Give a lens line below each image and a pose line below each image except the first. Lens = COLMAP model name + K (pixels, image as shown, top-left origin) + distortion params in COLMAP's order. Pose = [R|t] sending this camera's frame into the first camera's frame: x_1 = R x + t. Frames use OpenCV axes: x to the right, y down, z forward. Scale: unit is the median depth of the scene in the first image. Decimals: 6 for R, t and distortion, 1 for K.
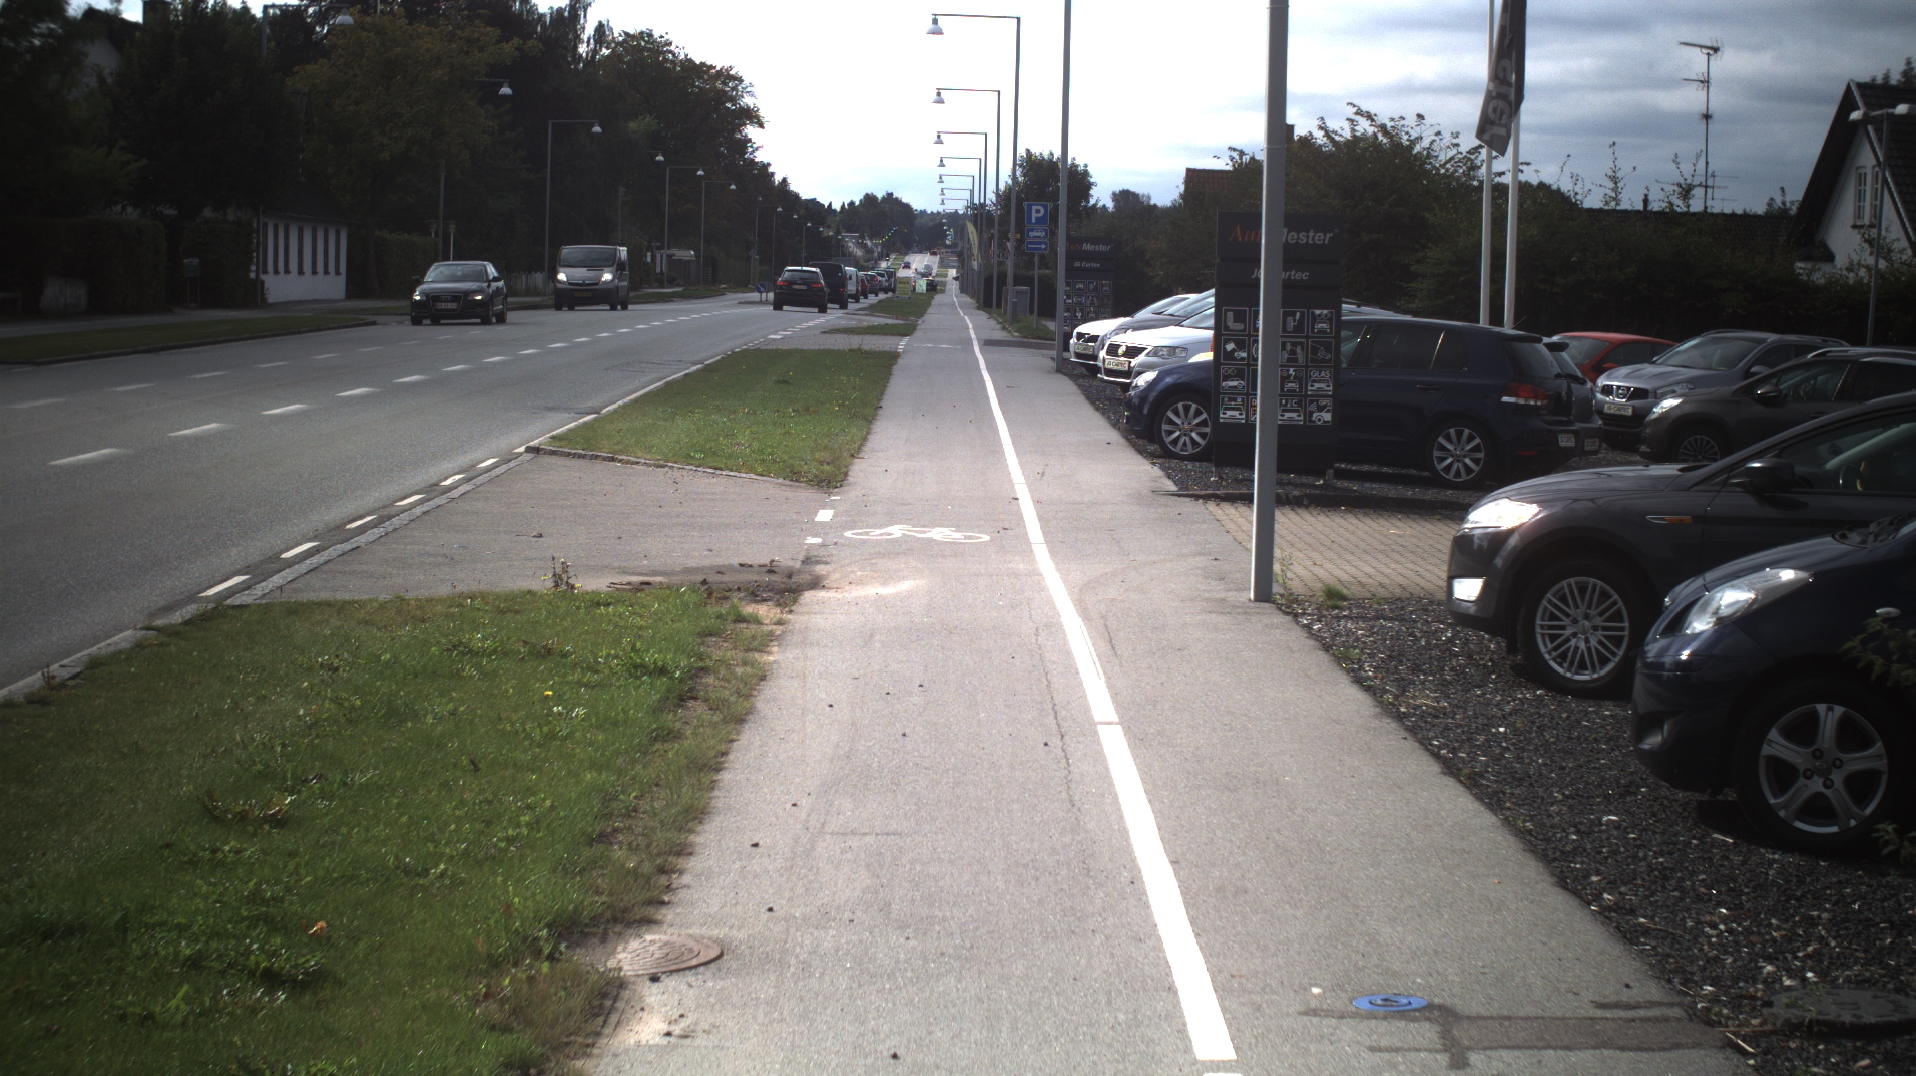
lens RADIAL K [[3217.0, 0, 958.0], [0, 3217.0, 538.0], [0, 0, 1]] dist [-0.224233, 0.067242]
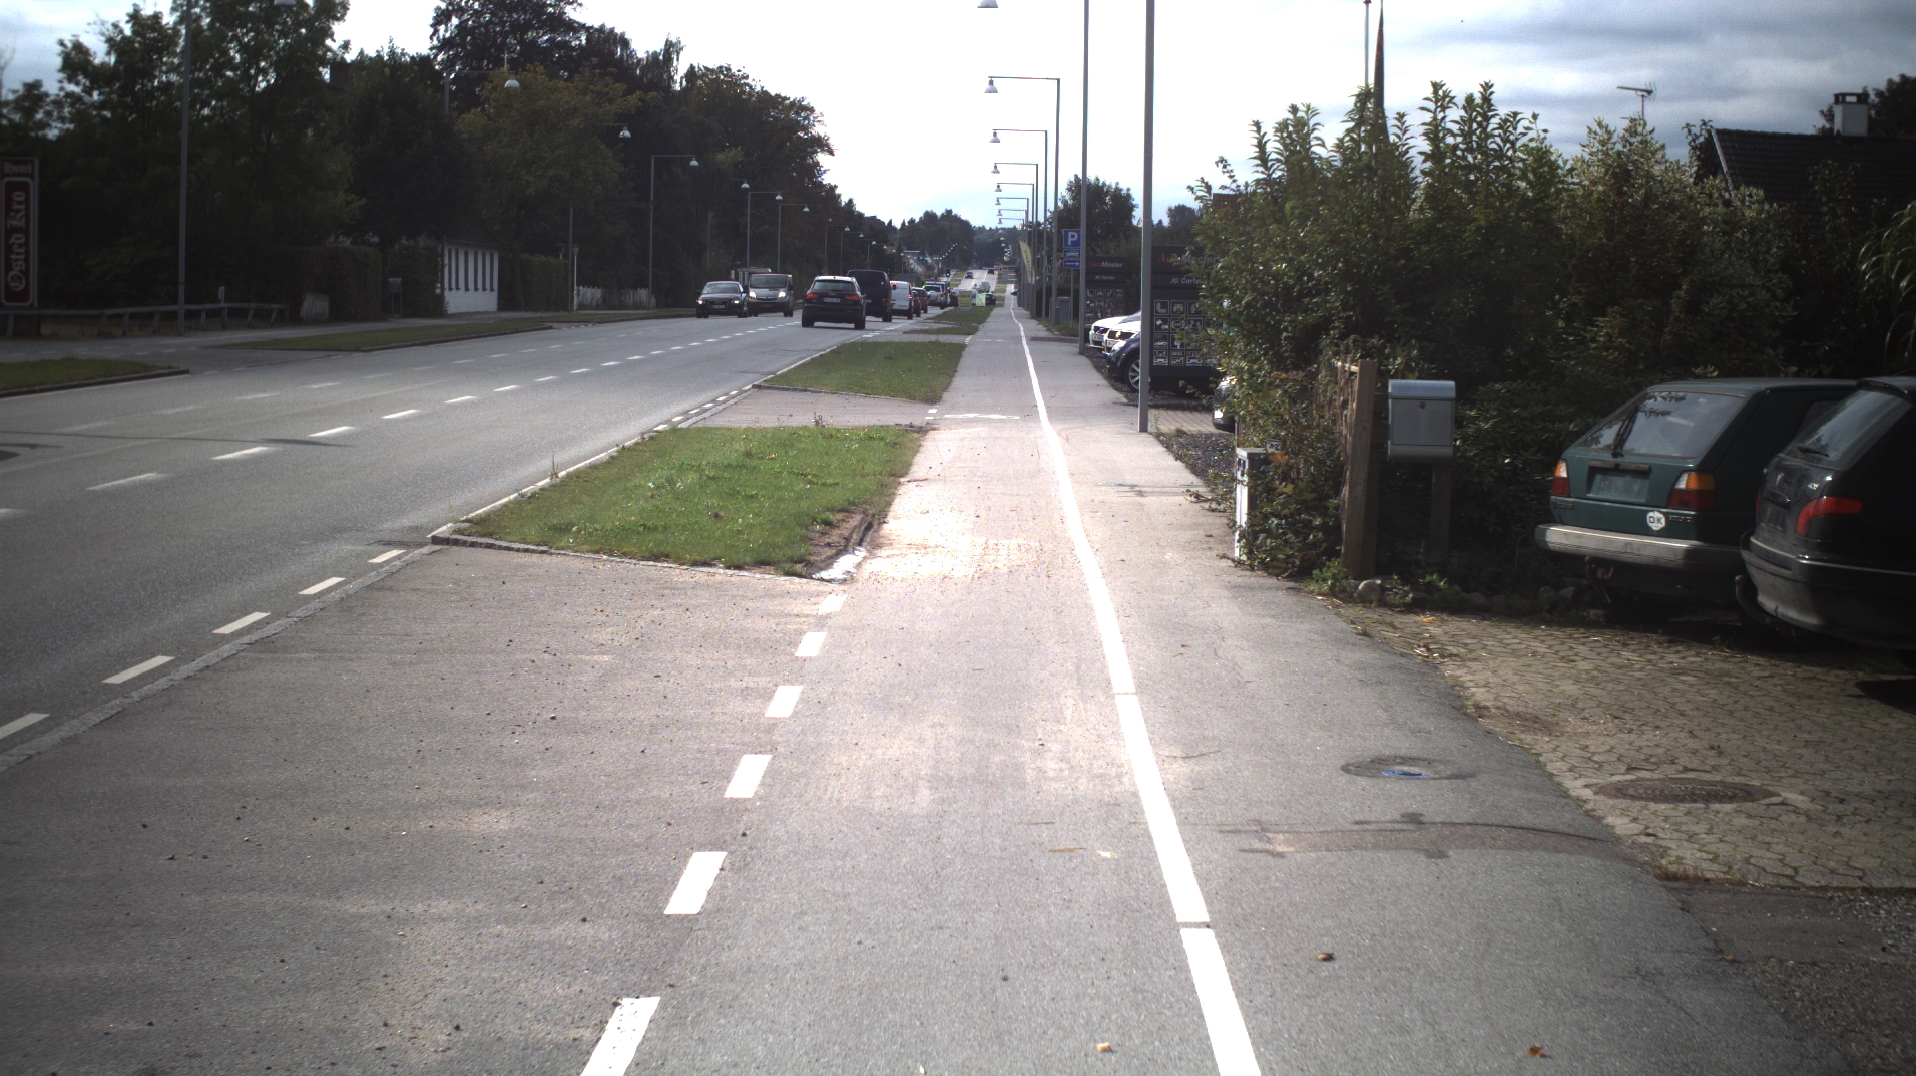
lens RADIAL K [[3217.0, 0, 958.0], [0, 3217.0, 538.0], [0, 0, 1]] dist [-0.224233, 0.067242]
pose [[0.999802, -0.006409, -0.018859, 0.001826], [0.006315, 0.999967, -0.005027, 0.016861], [0.018891, 0.004907, 0.999810, -0.192463]]
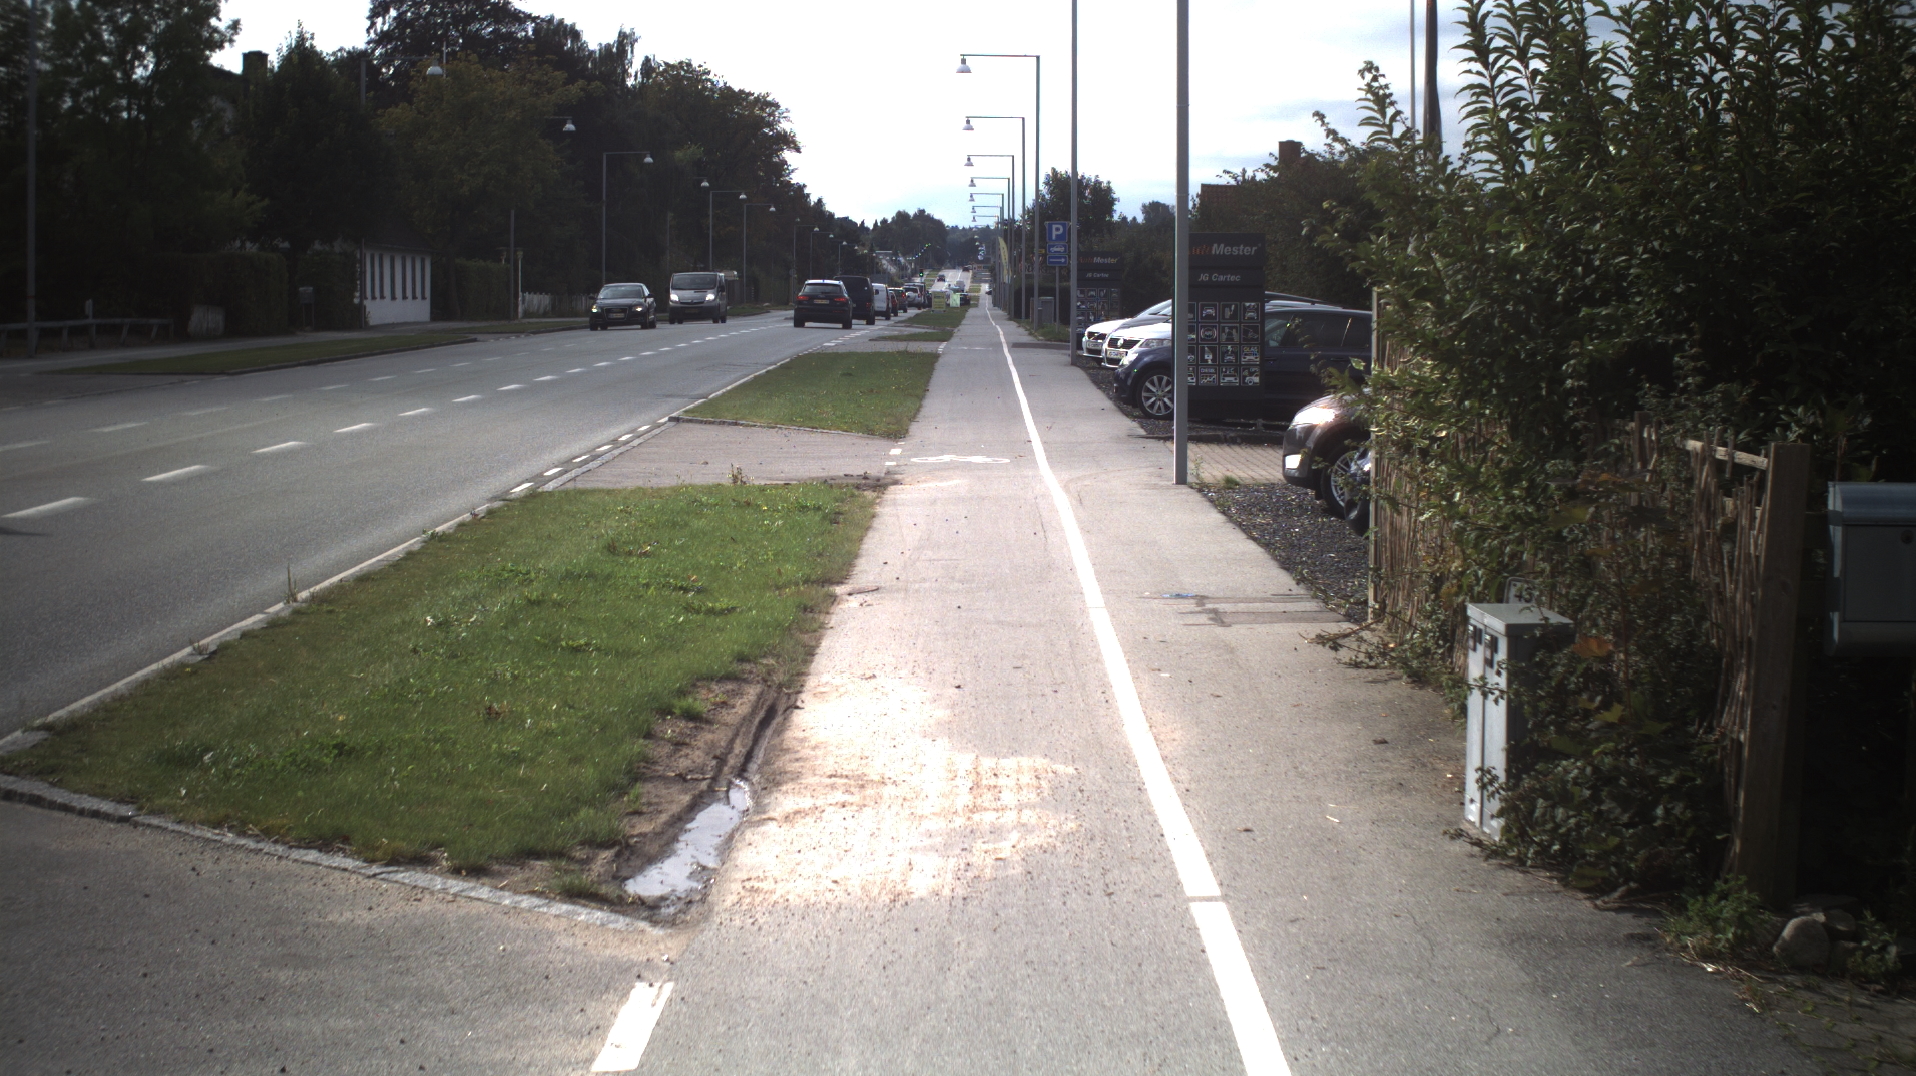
lens RADIAL K [[3217.0, 0, 958.0], [0, 3217.0, 538.0], [0, 0, 1]] dist [-0.224233, 0.067242]
pose [[0.999709, -0.020968, -0.011908, 0.000602], [0.020911, 0.999769, -0.004882, 0.008647], [0.012007, 0.004632, 0.999917, -0.096388]]
